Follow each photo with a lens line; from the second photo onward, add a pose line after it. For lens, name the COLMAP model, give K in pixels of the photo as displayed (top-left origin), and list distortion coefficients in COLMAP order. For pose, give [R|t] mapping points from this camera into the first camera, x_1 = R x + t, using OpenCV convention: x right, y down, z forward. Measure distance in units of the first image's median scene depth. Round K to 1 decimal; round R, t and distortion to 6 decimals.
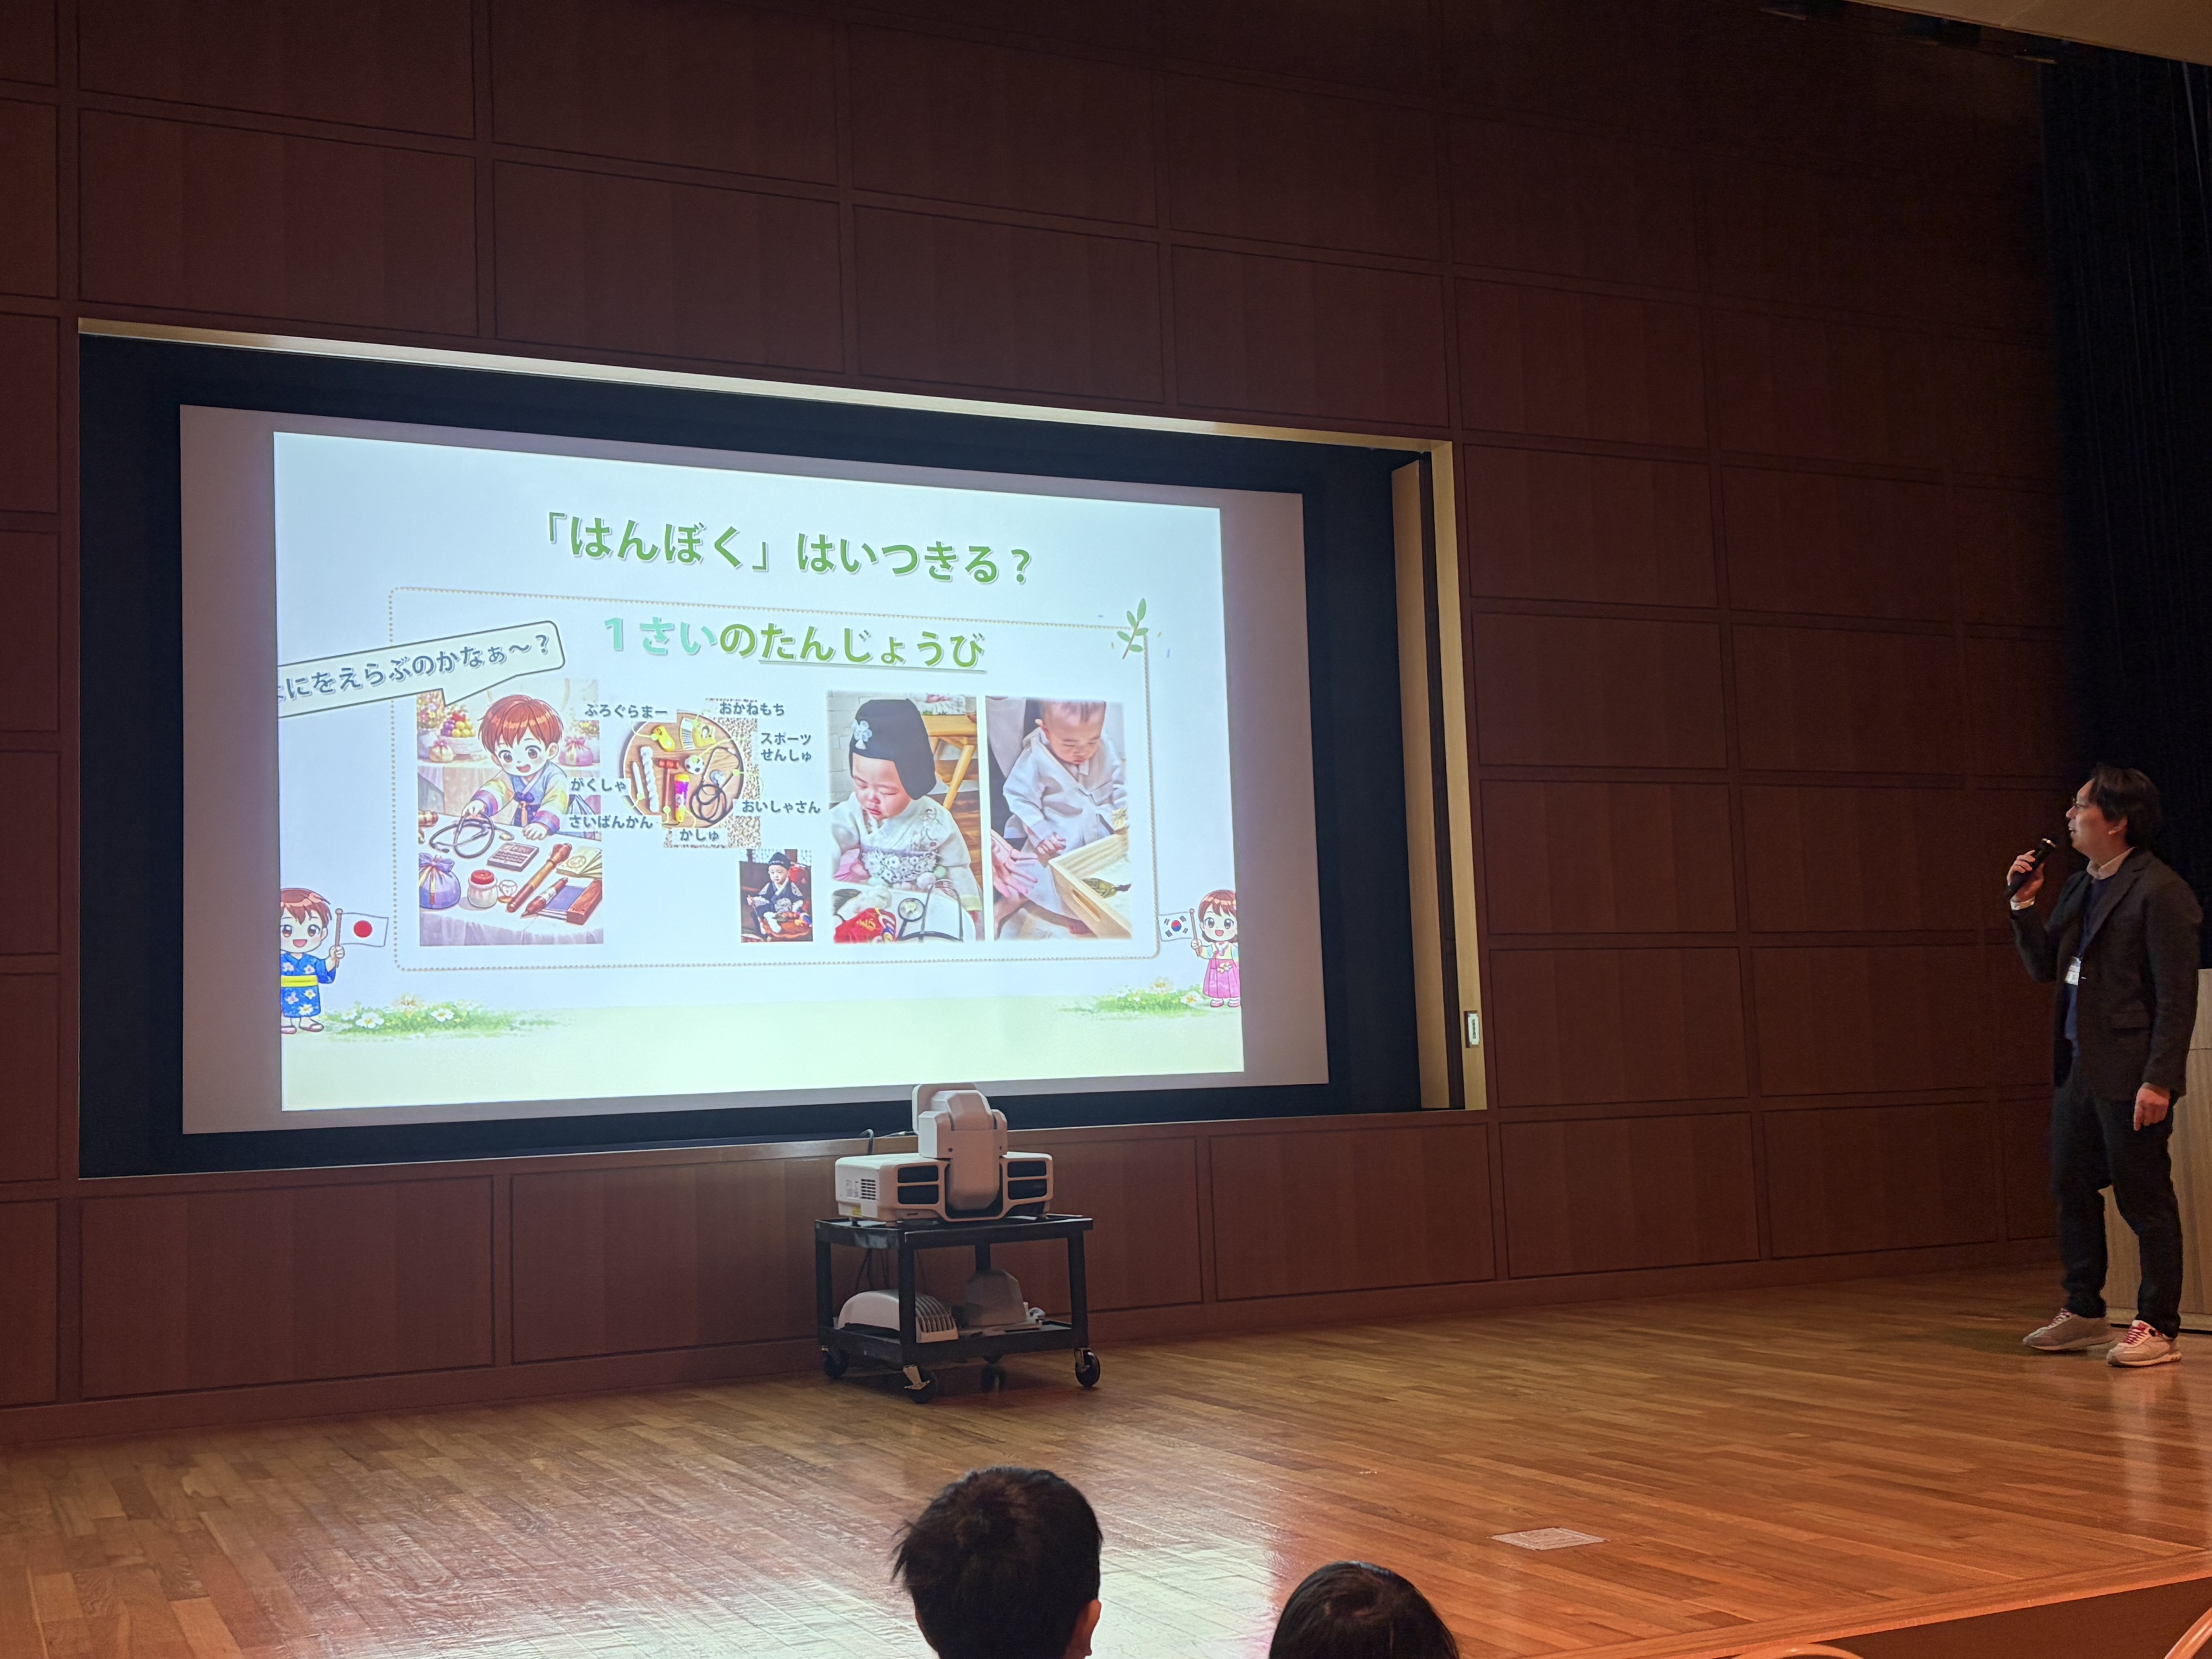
lens RADIAL K [[2440.3, 0, 1111.7], [0, 2440.3, 844.2], [0, 0, 1]] dist [0.045104, 0.000000]
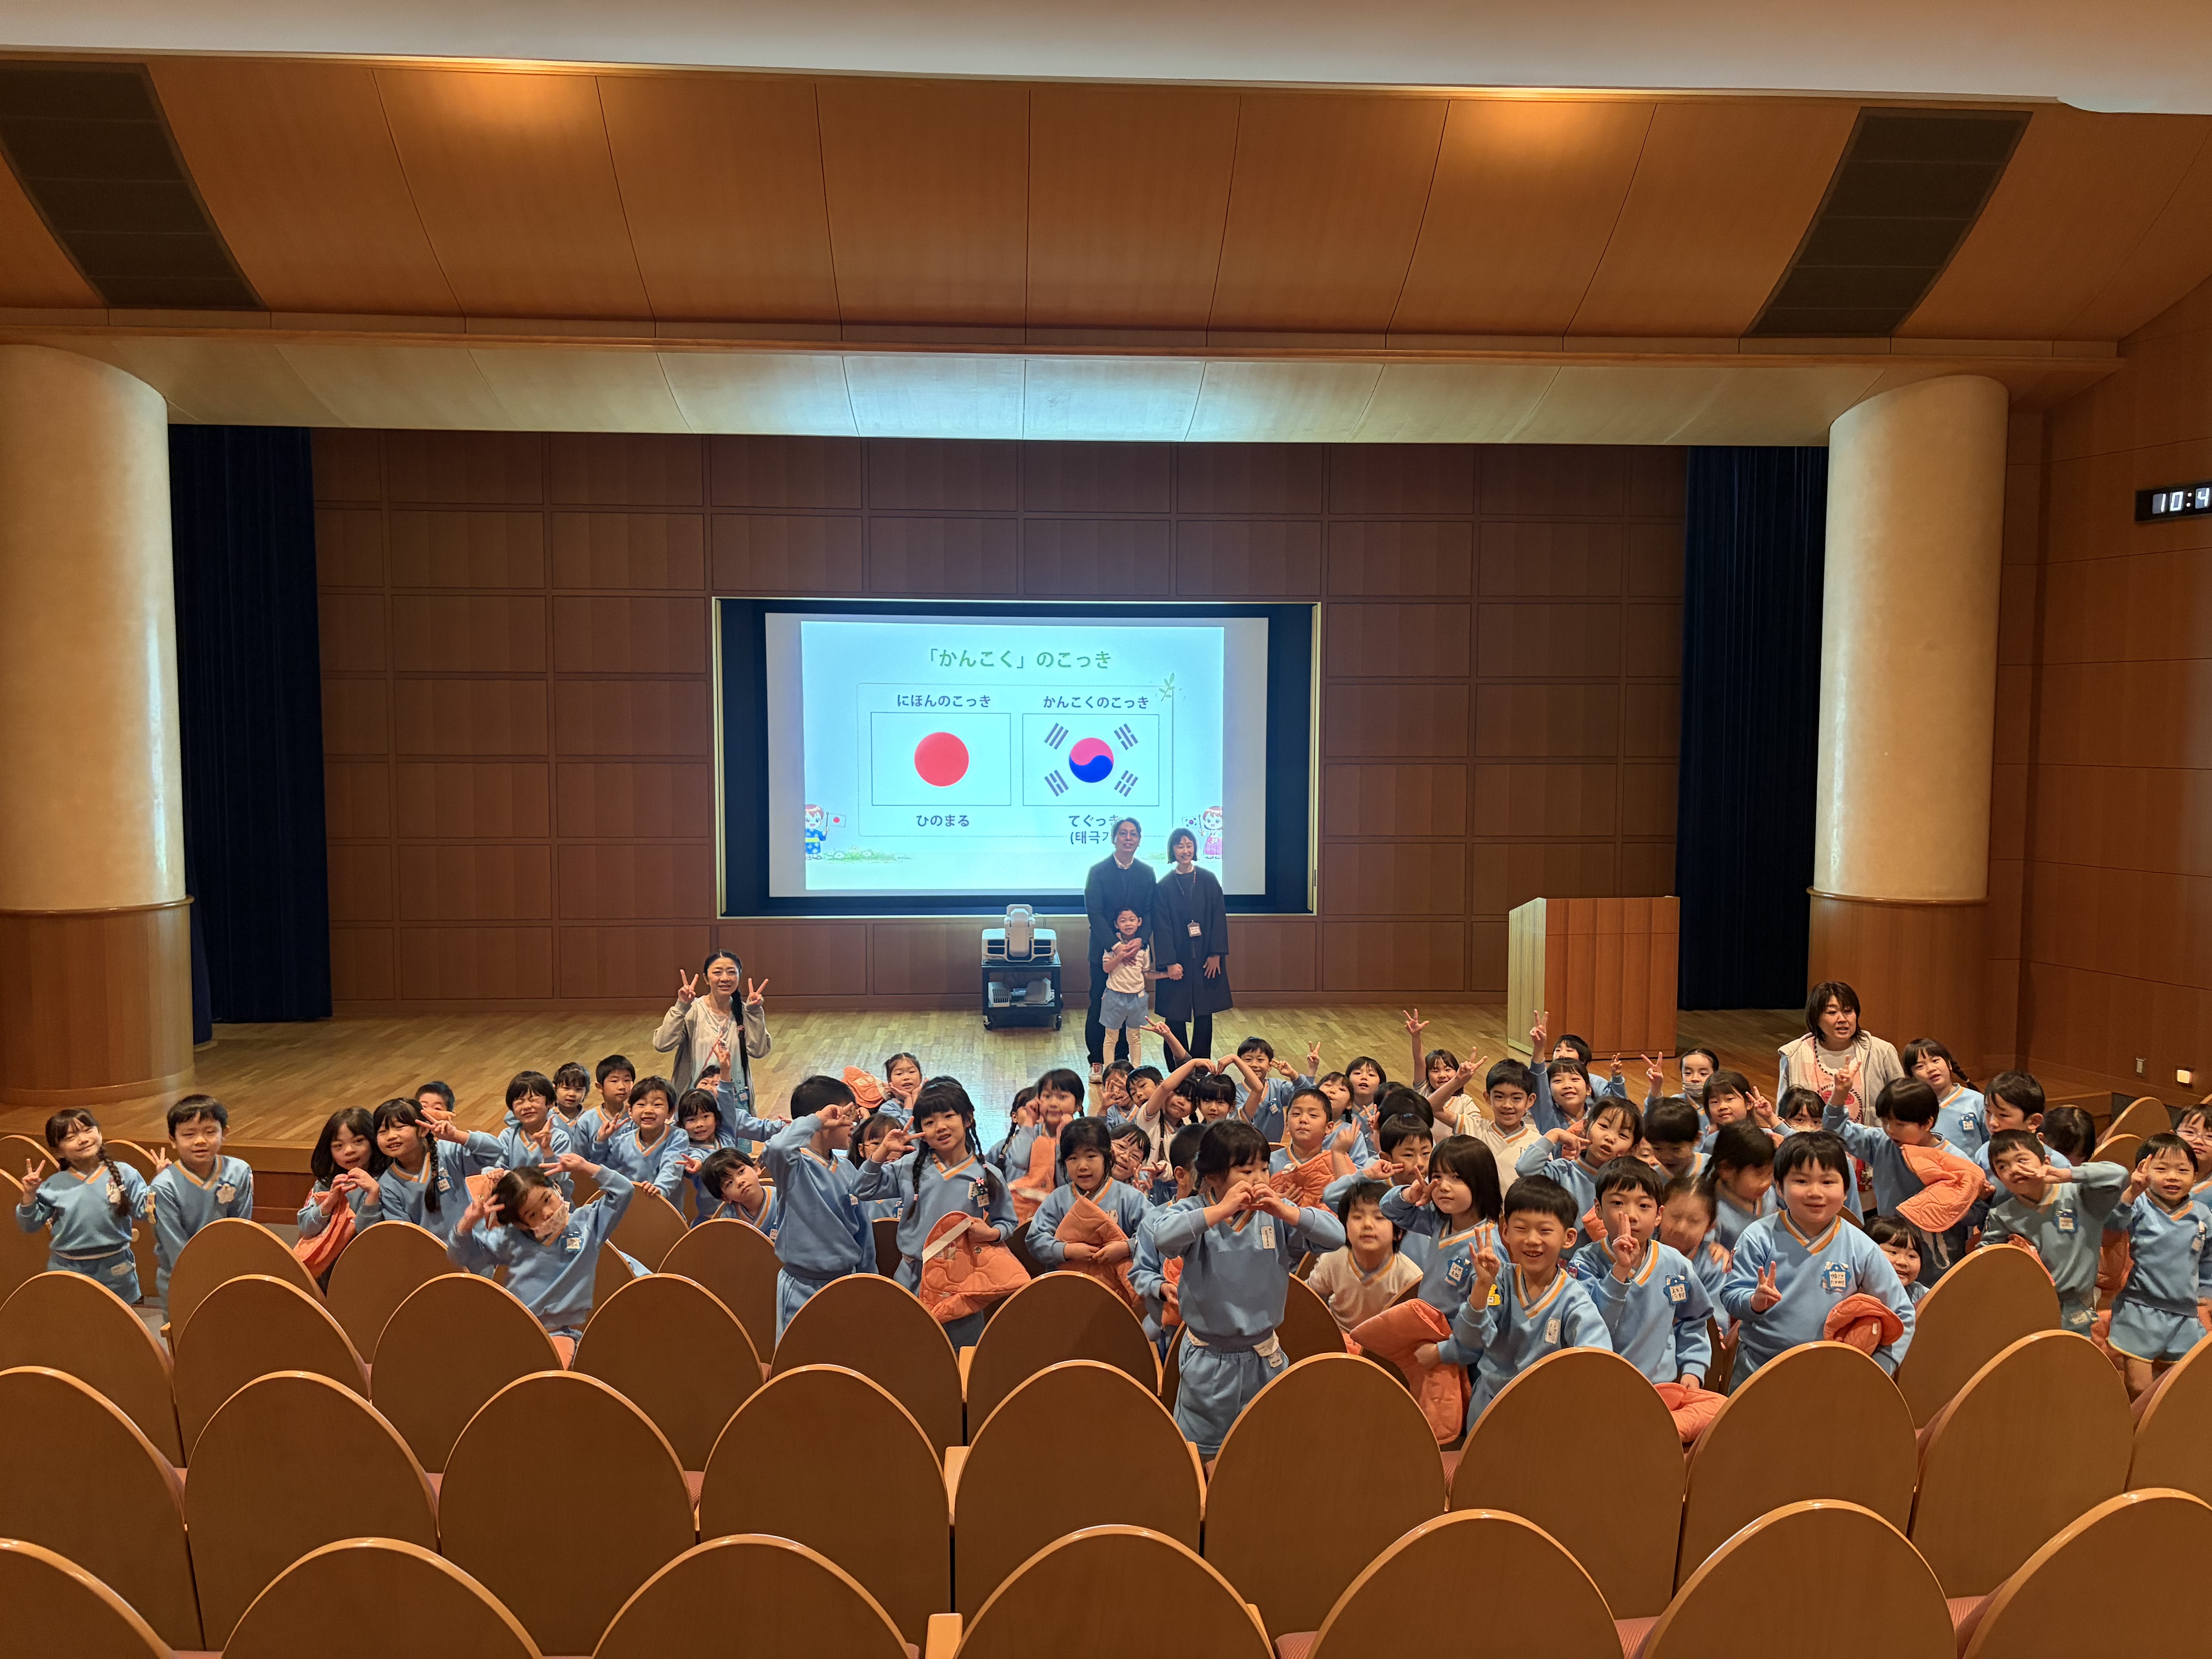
lens RADIAL K [[1705.3, 0, 1099.2], [0, 1705.3, 828.7], [0, 0, 1]] dist [0.082710, -0.024872]
pose [[0.924087, 0.067960, -0.376092, 0.628363], [-0.001610, 0.984746, 0.173988, -0.270772], [0.382179, -0.160174, 0.910101, -0.528473]]
